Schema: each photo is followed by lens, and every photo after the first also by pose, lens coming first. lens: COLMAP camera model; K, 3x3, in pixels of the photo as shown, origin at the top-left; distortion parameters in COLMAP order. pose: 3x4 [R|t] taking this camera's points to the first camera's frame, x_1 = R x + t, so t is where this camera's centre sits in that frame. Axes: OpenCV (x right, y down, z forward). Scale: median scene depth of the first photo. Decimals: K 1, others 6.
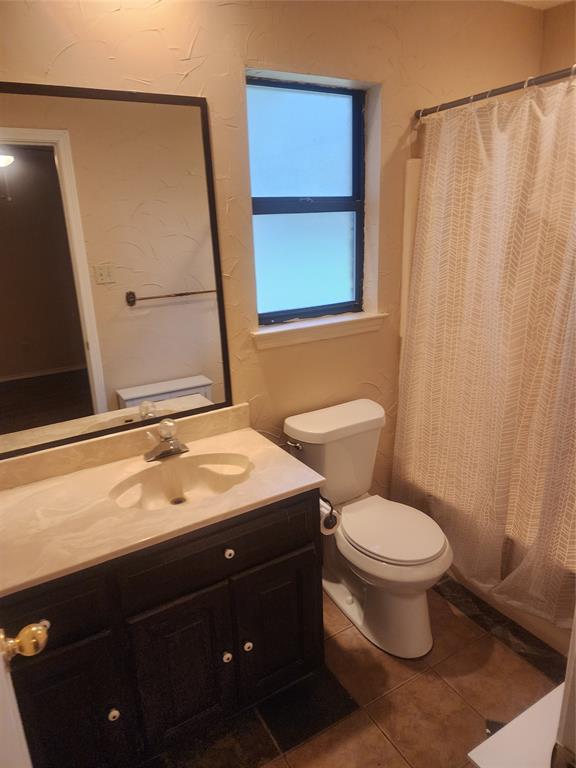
lens RADIAL K [[510.3, 0, 285.1], [0, 510.3, 370.4], [0, 0, 1]] dist [0.097570, -0.082014]
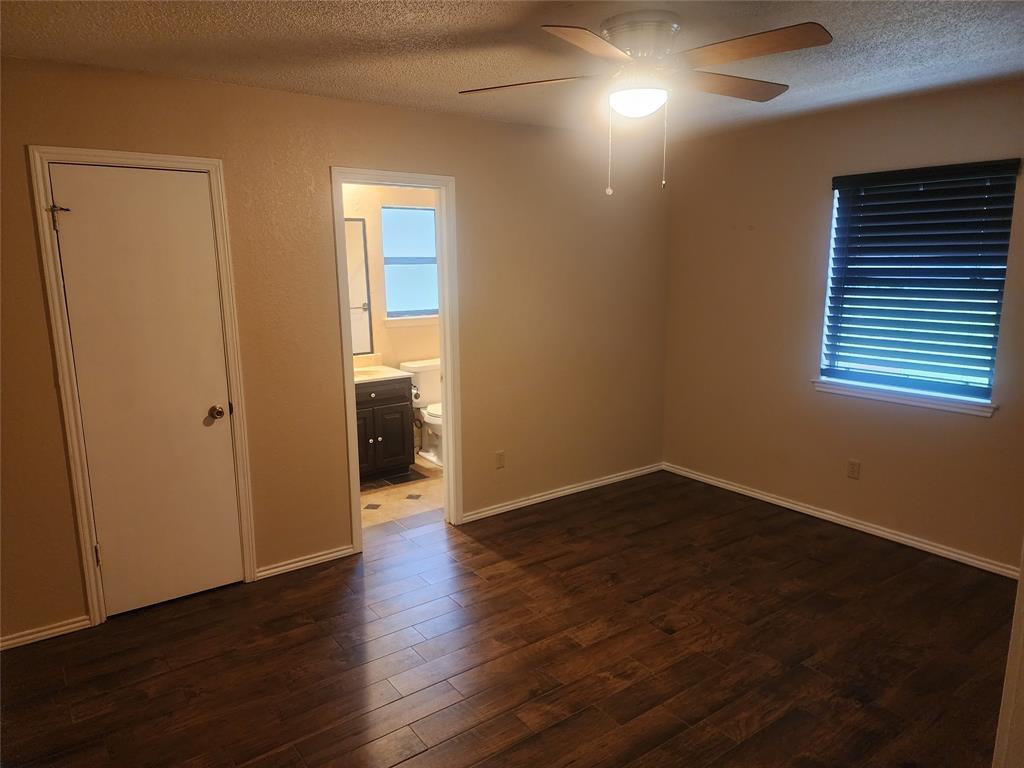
lens RADIAL K [[680.4, 0, 512.0], [0, 680.4, 384.0], [0, 0, 1]] dist [0.097570, -0.082014]
pose [[0.993812, 0.006283, 0.110902, 0.159444], [0.003903, 0.995807, -0.091397, 0.480255], [-0.111011, 0.091265, 0.989620, -1.929820]]
